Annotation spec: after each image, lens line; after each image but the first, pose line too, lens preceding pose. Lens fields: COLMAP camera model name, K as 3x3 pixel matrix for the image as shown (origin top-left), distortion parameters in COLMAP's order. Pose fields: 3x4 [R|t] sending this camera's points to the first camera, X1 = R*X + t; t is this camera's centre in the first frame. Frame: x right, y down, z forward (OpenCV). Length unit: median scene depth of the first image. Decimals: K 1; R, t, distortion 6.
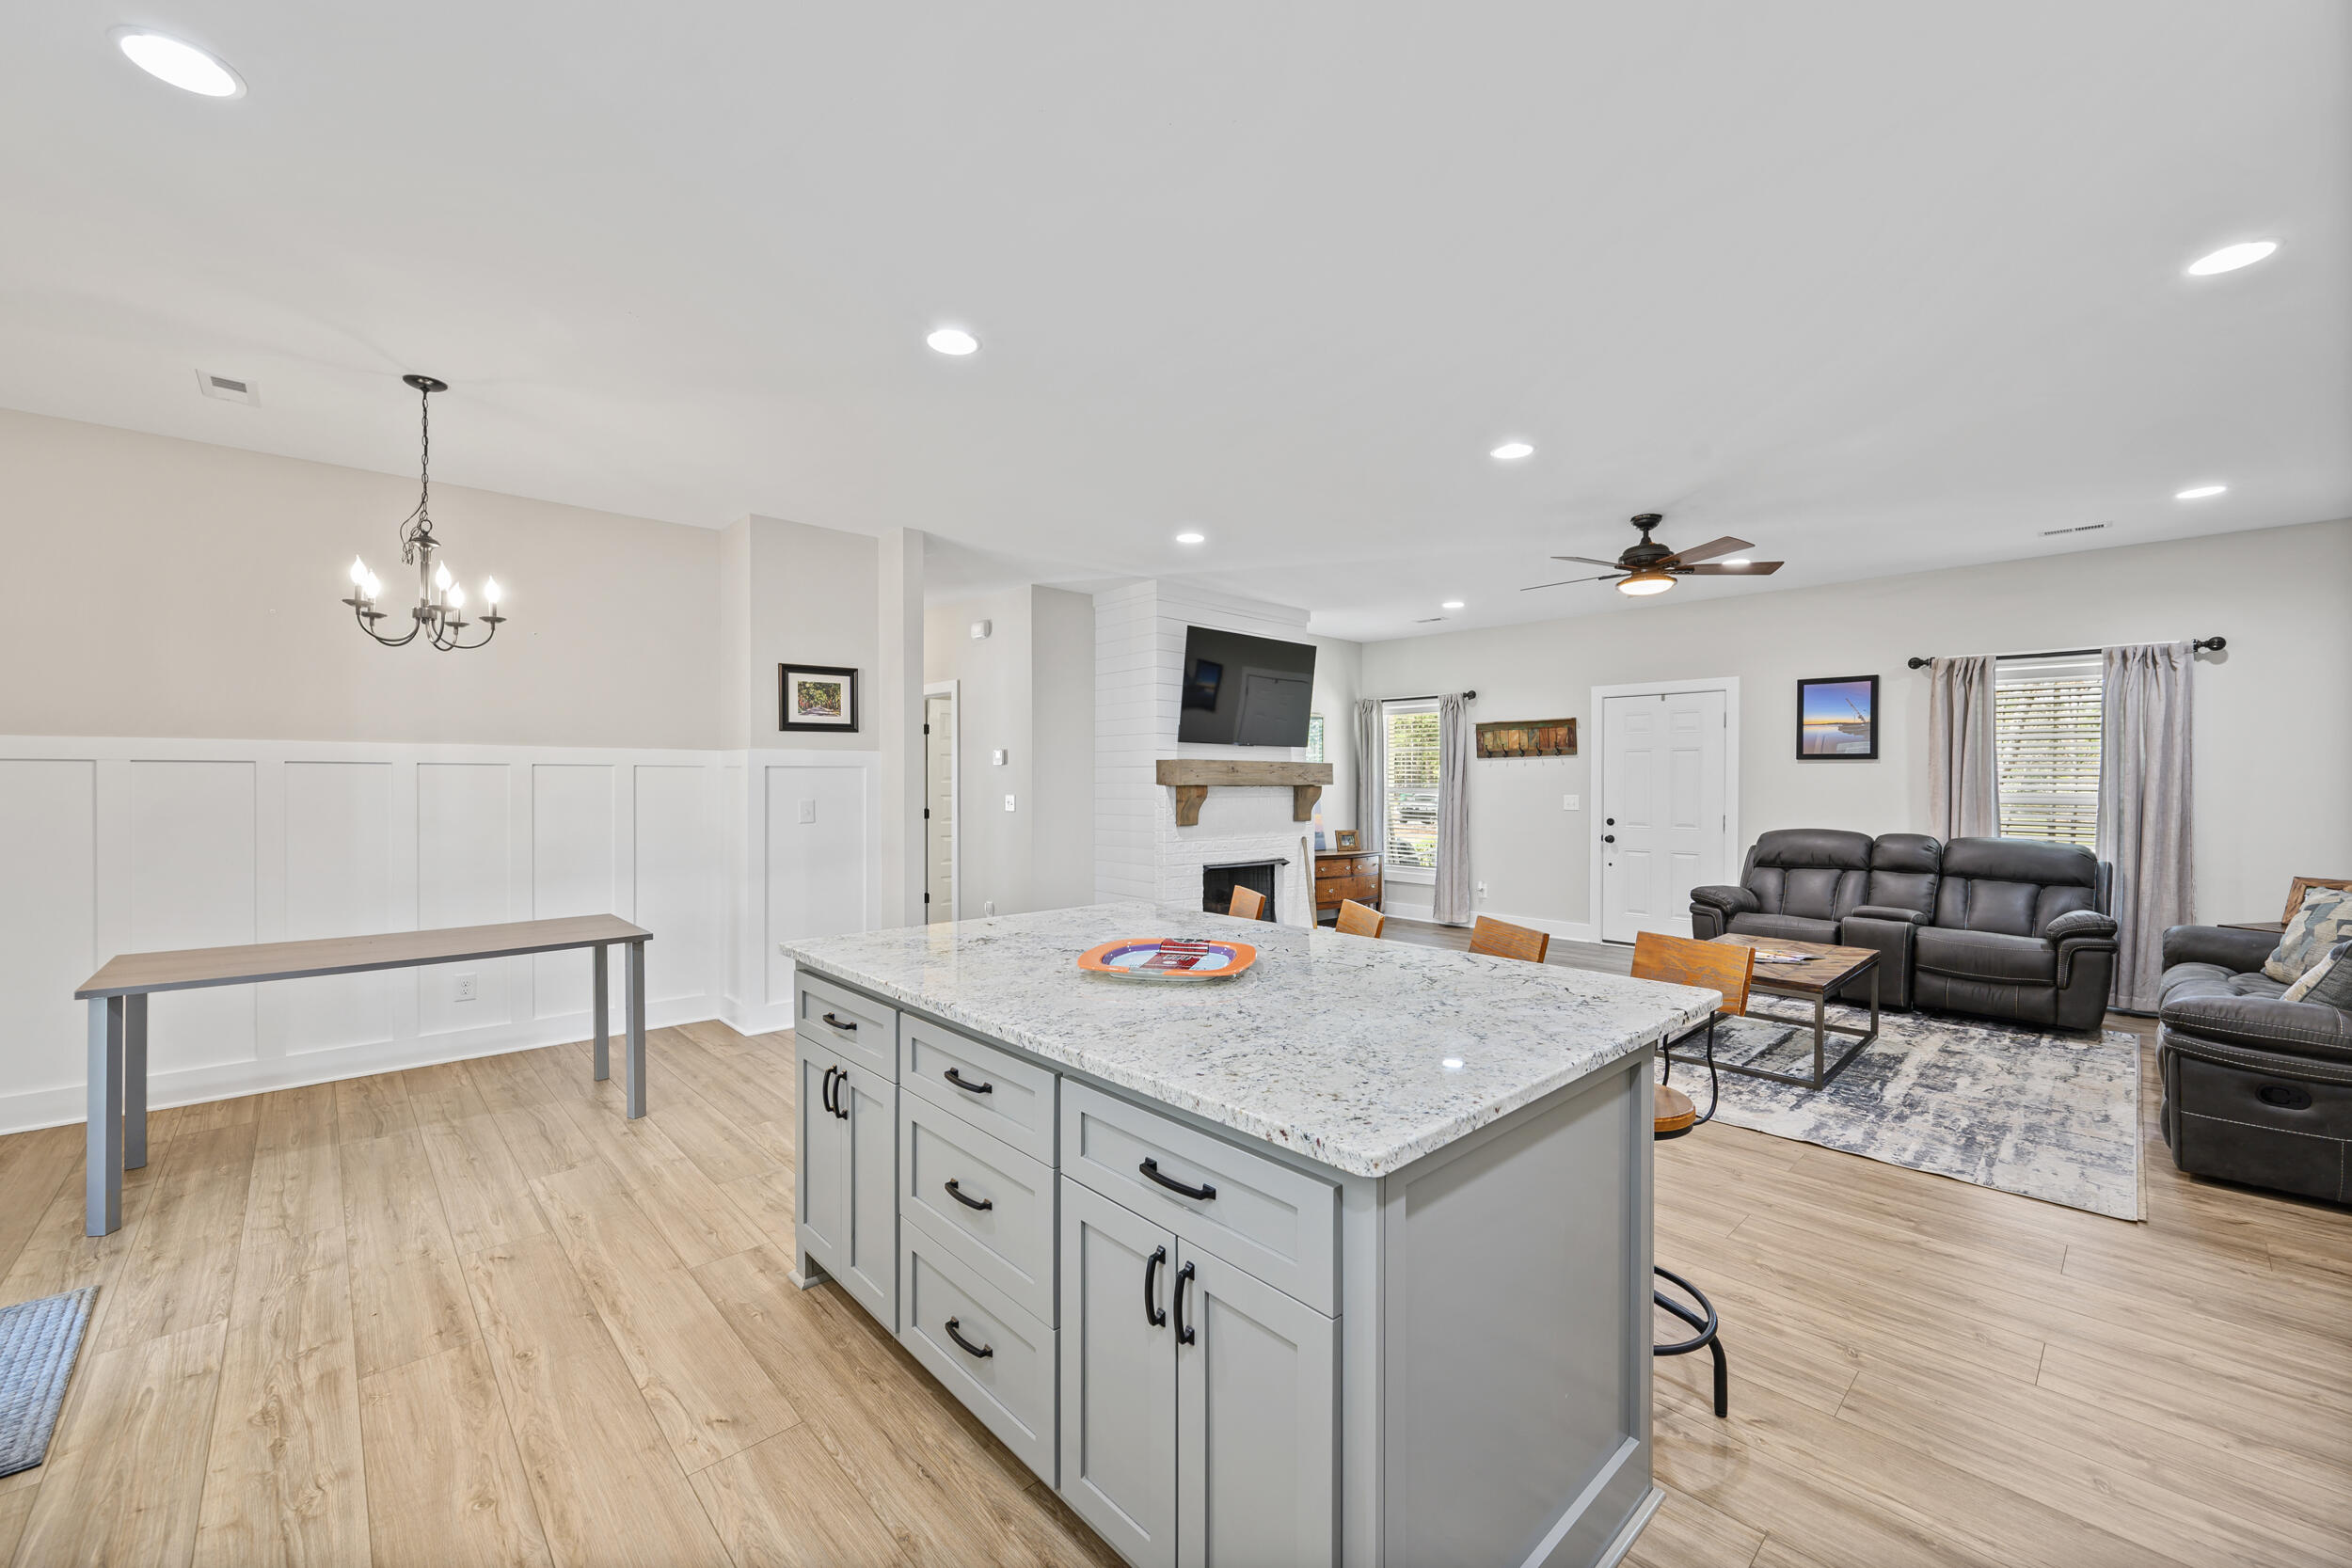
lens RADIAL K [[924.6, 0, 1176.0], [0, 924.6, 784.0], [0, 0, 1]] dist [-0.003328, 0.000017]
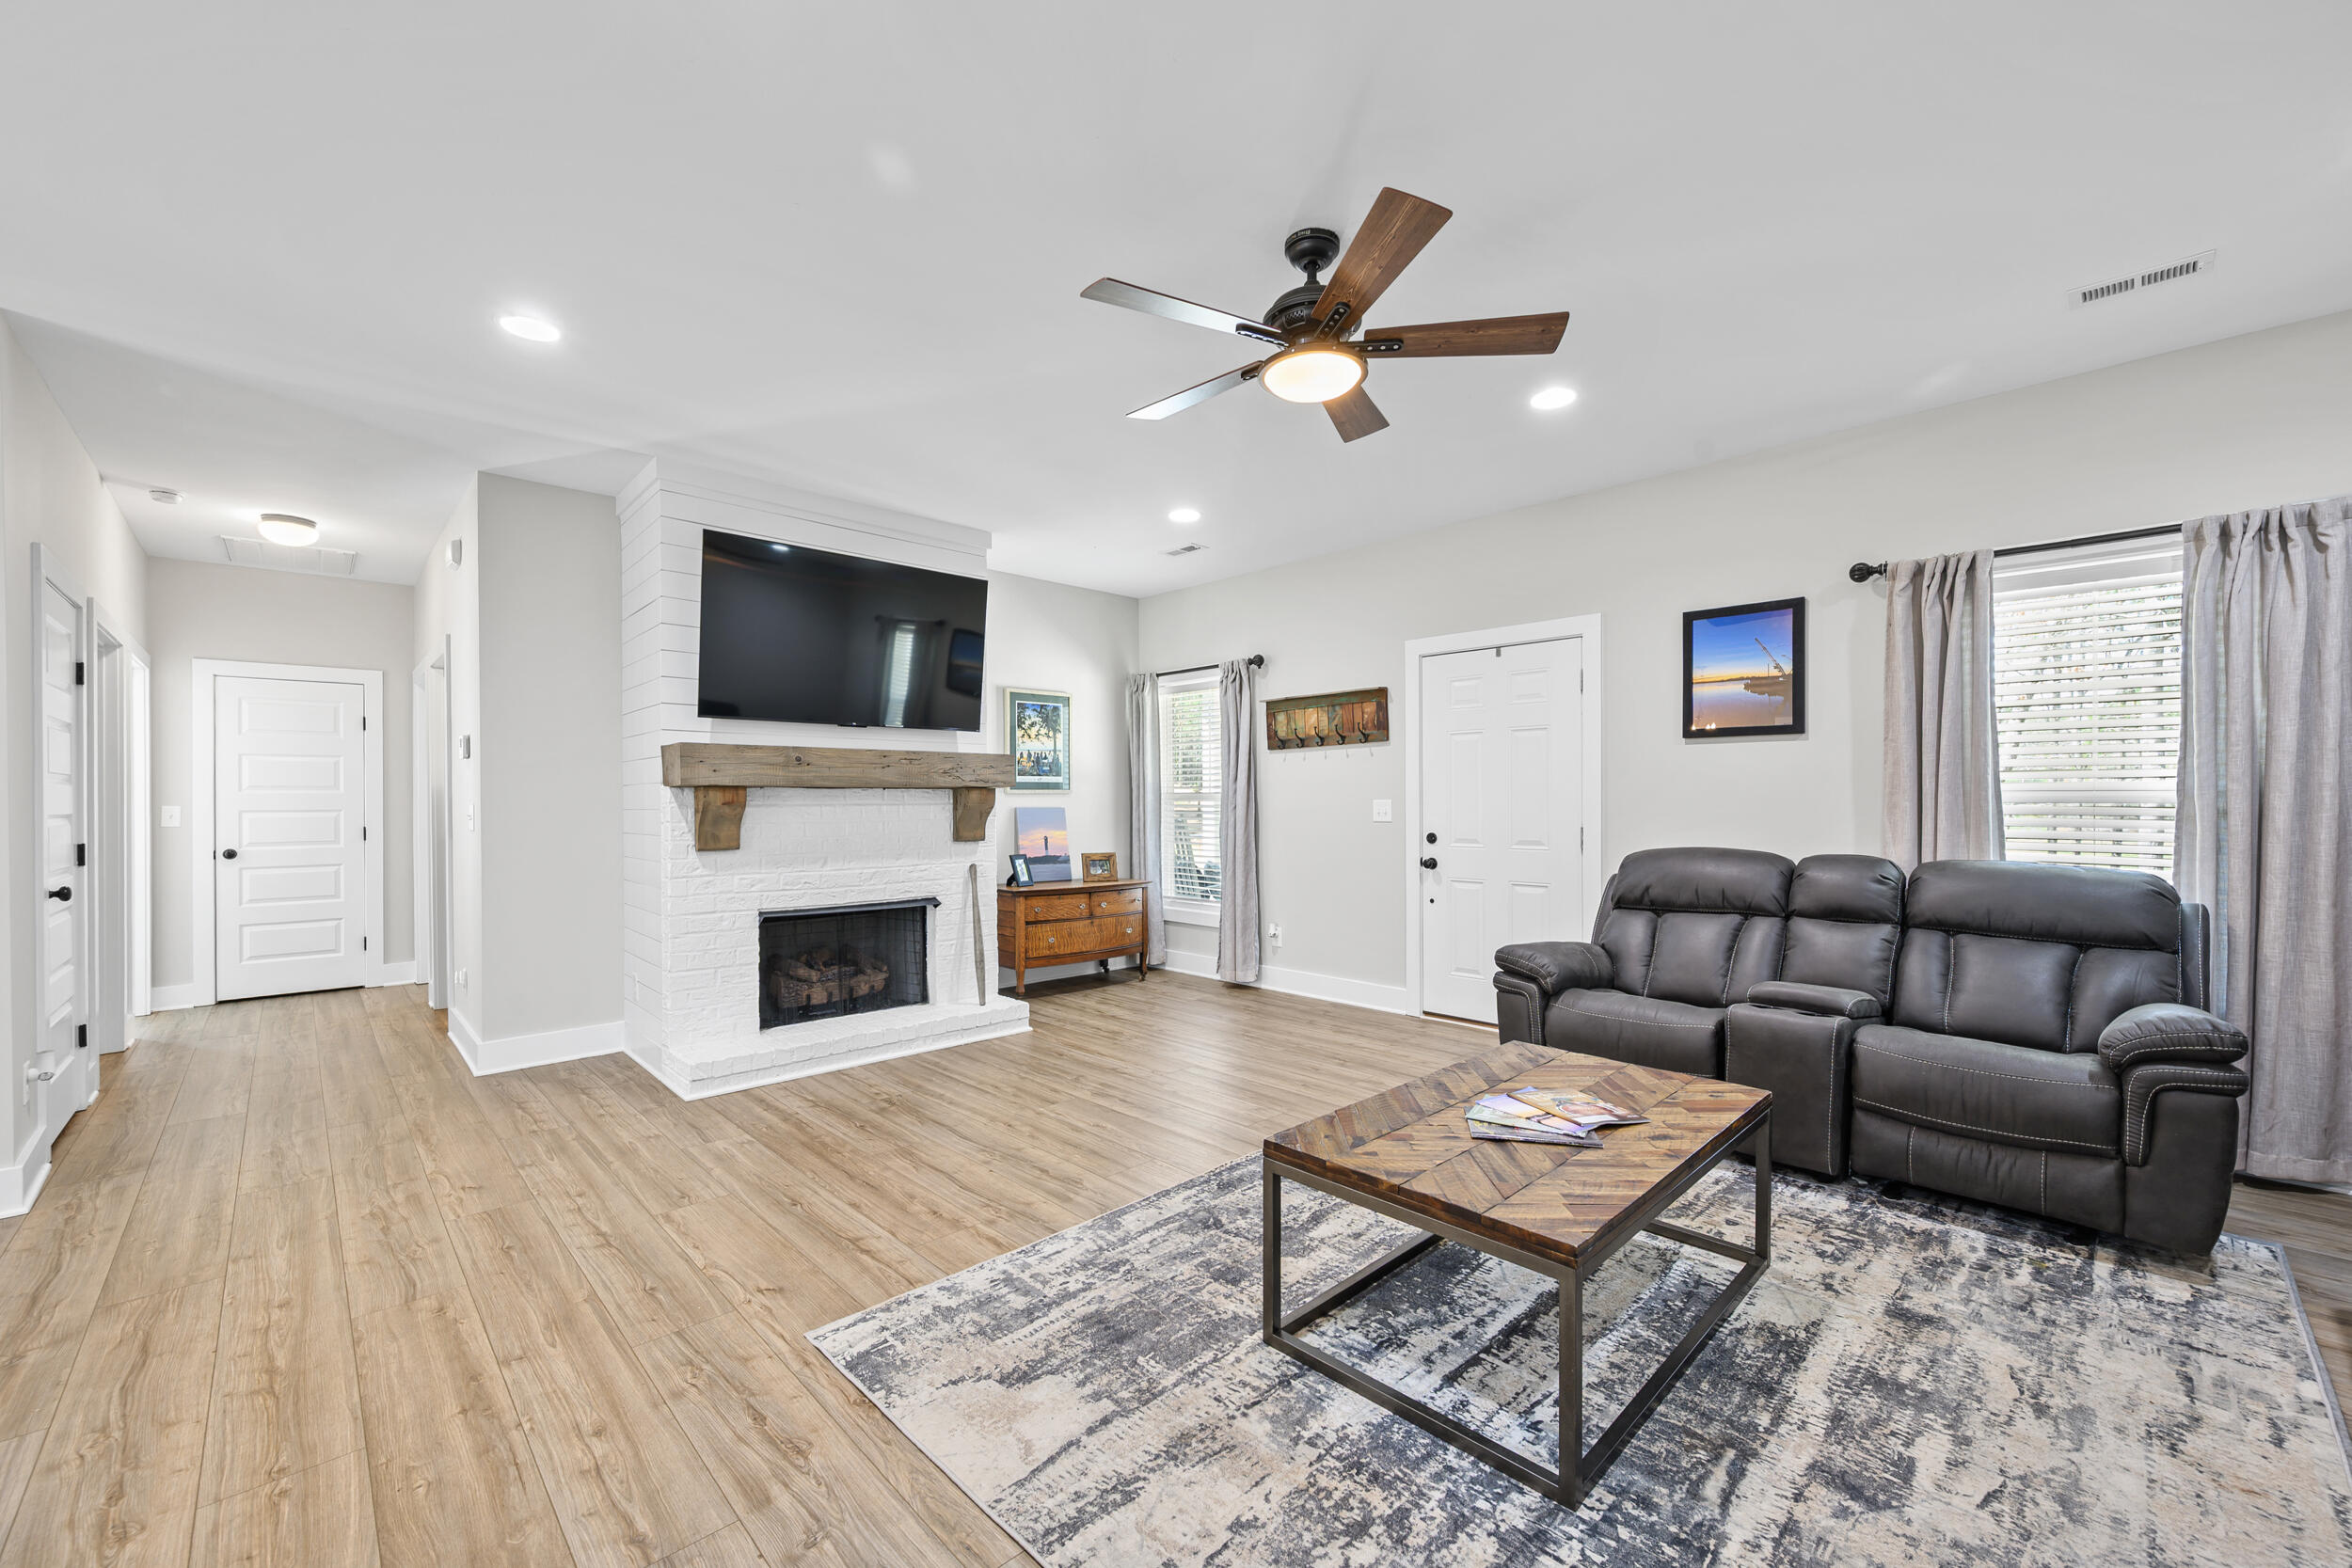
lens RADIAL K [[936.3, 0, 1176.3], [0, 936.3, 799.3], [0, 0, 1]] dist [-0.000564, -0.000002]
pose [[0.999913, -0.007613, 0.010797, 0.349783], [0.007651, 0.999965, -0.003484, 0.016787], [-0.010770, 0.003566, 0.999936, 0.397340]]
